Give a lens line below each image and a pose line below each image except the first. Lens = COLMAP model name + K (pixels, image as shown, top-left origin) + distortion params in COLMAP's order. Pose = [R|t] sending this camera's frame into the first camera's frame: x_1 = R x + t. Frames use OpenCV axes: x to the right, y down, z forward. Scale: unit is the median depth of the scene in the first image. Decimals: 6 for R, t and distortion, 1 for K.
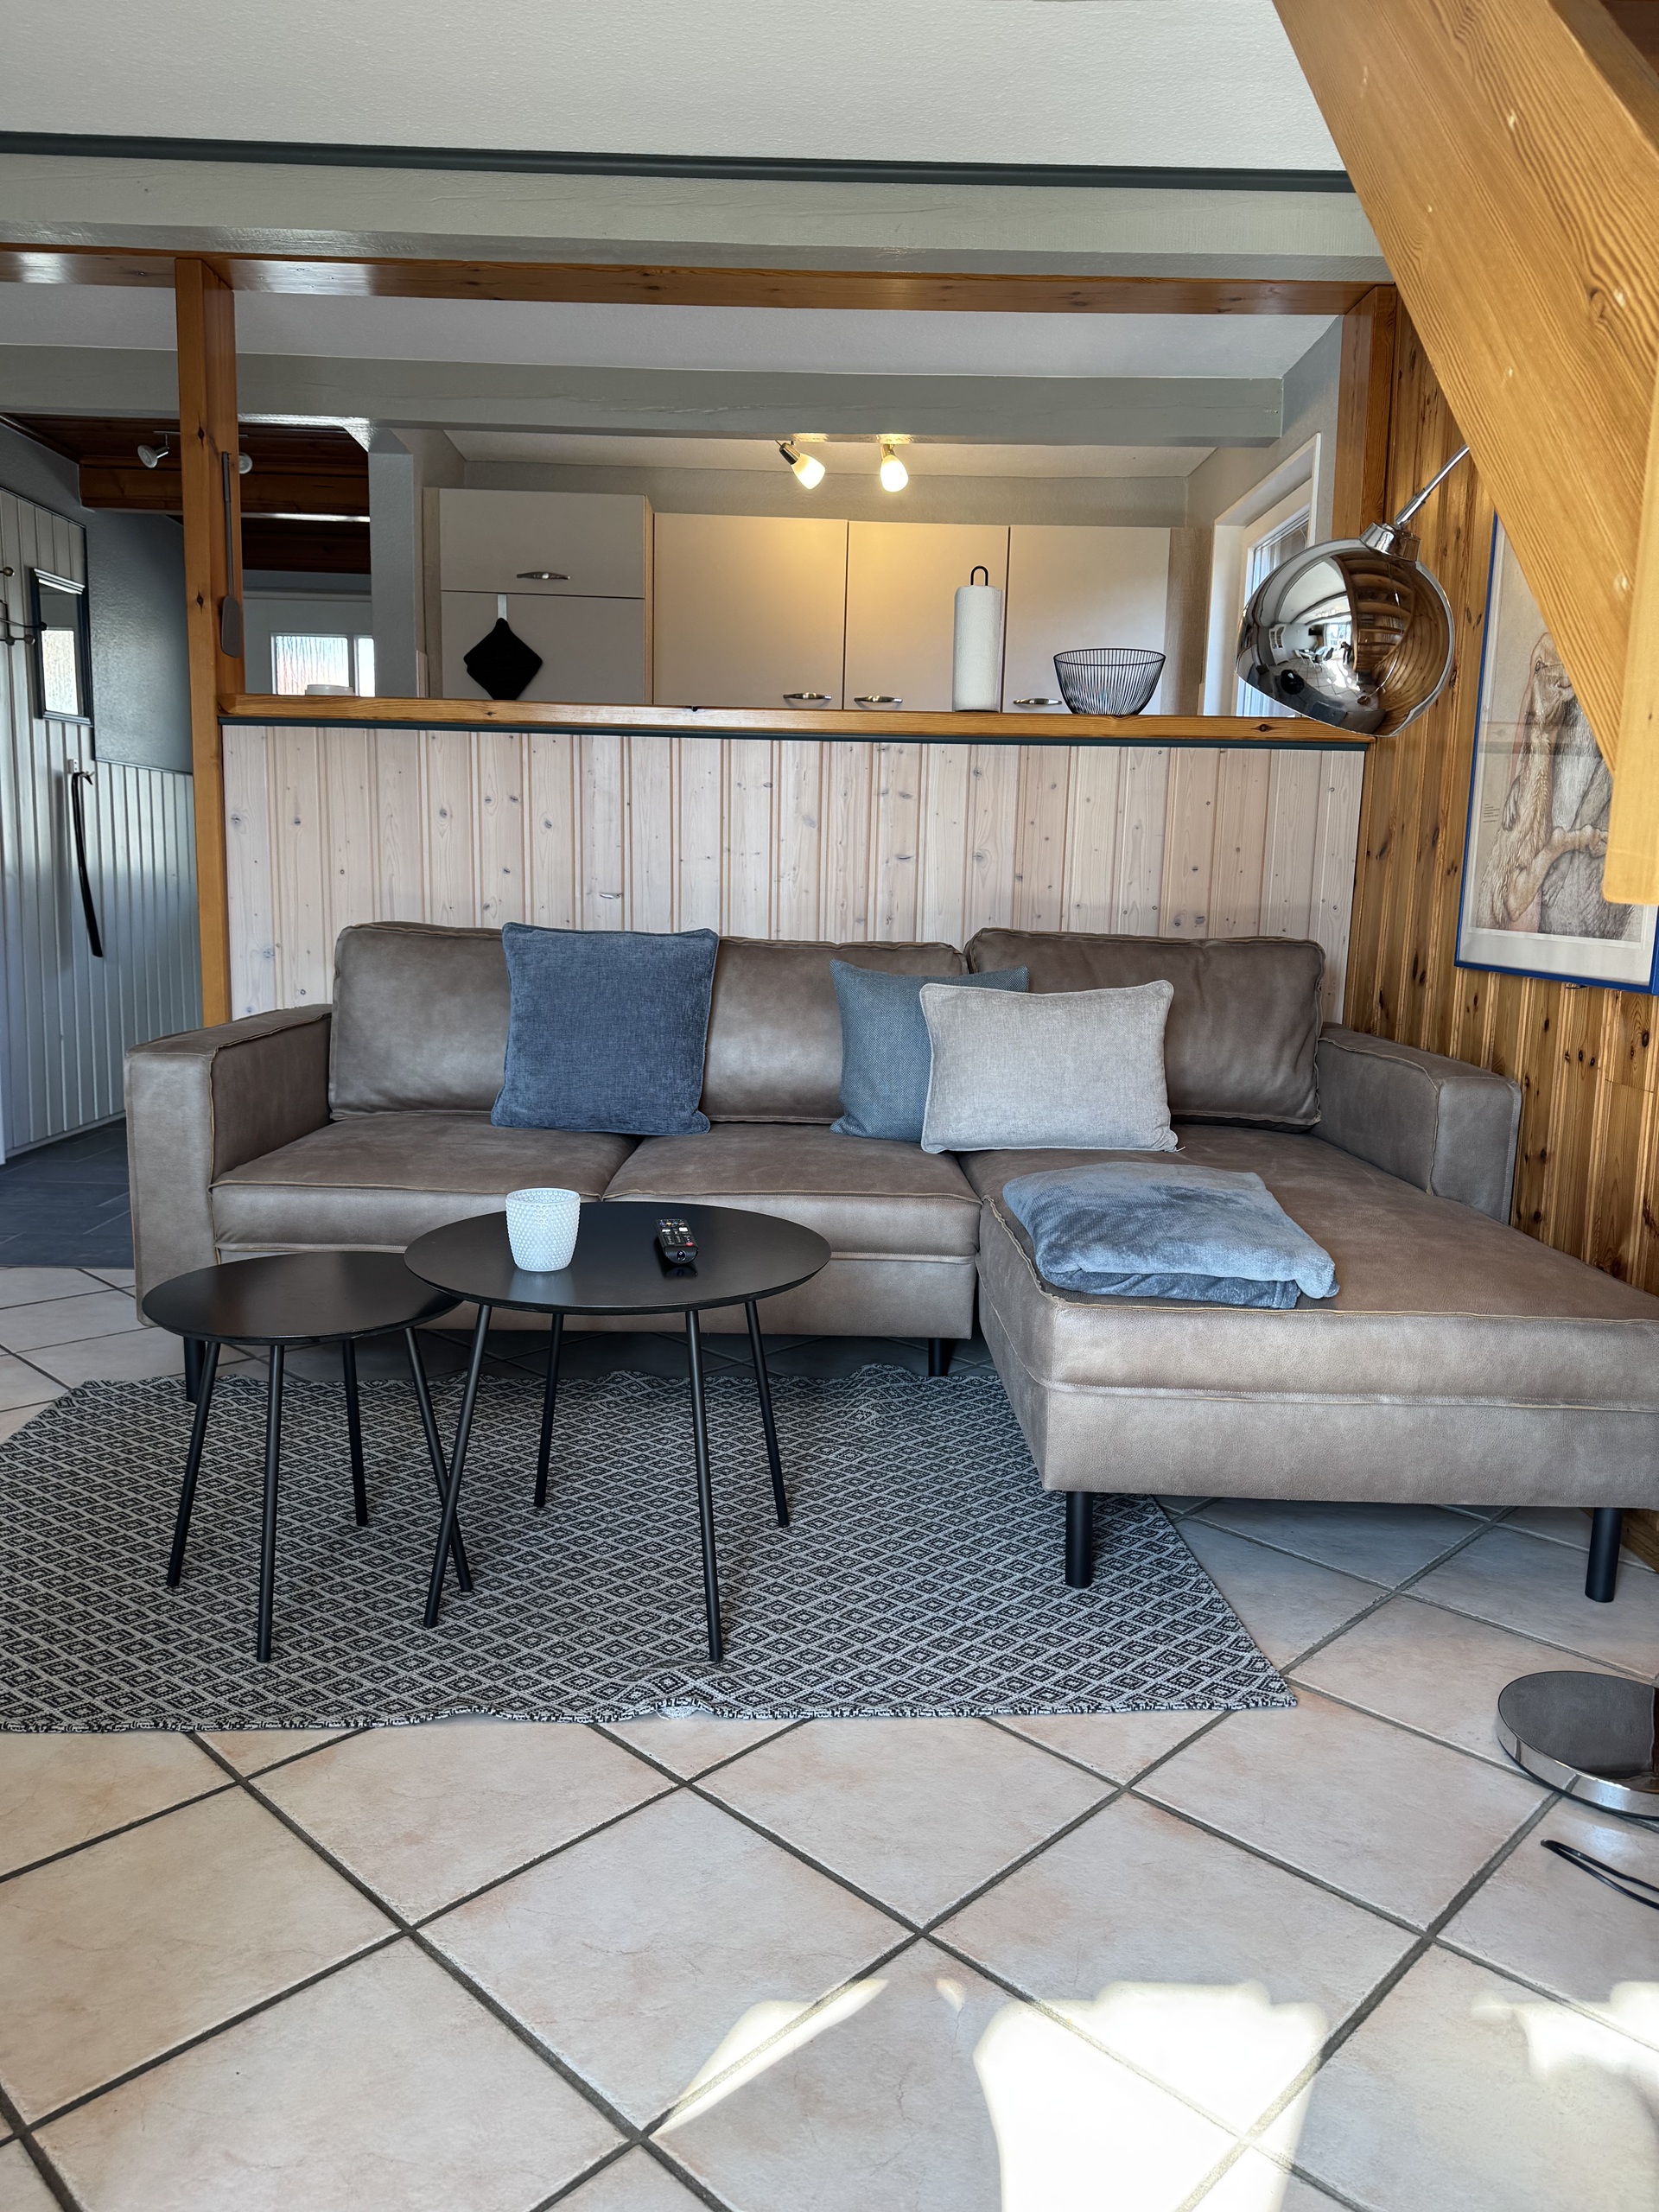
lens RADIAL K [[1562.4, 0, 829.5], [0, 1562.4, 1106.0], [0, 0, 1]] dist [0.000417, -0.013608]
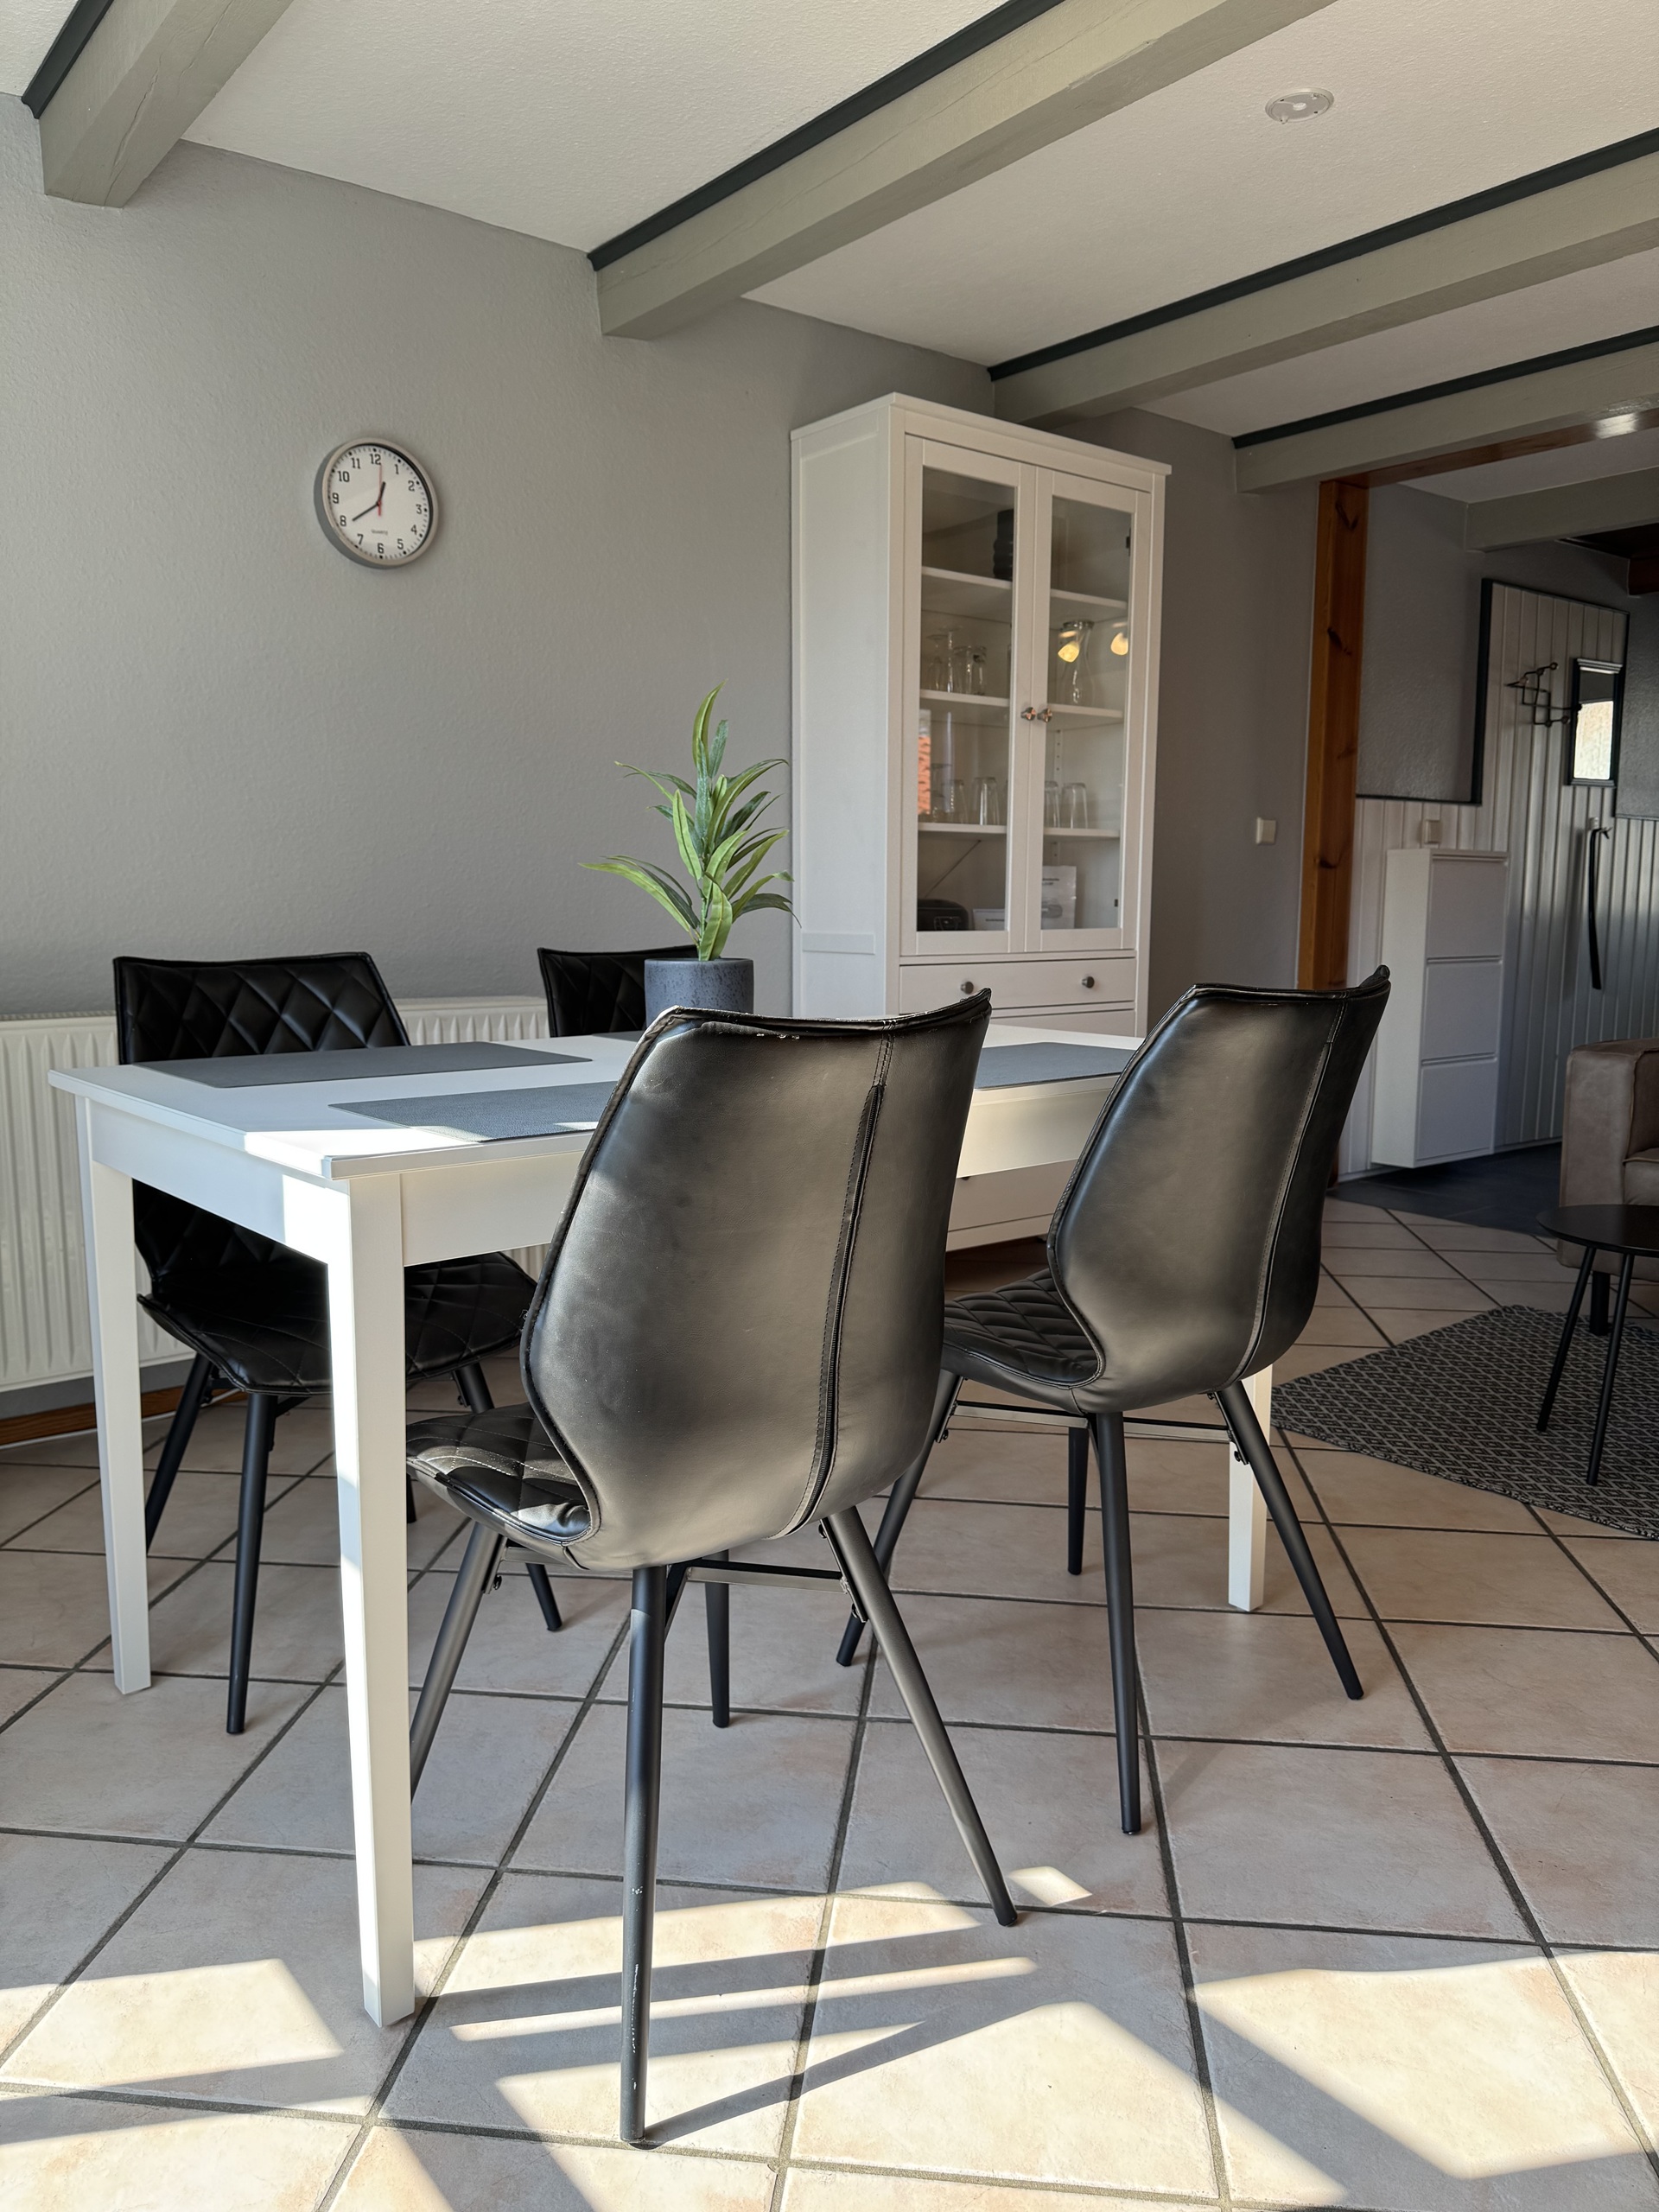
lens RADIAL K [[1562.4, 0, 829.5], [0, 1562.4, 1106.0], [0, 0, 1]] dist [0.000417, -0.013608]
pose [[0.609081, 0.086919, -0.788331, 0.198318], [-0.110180, 0.993611, 0.024425, 0.046958], [0.785418, 0.071982, 0.614767, -0.274241]]
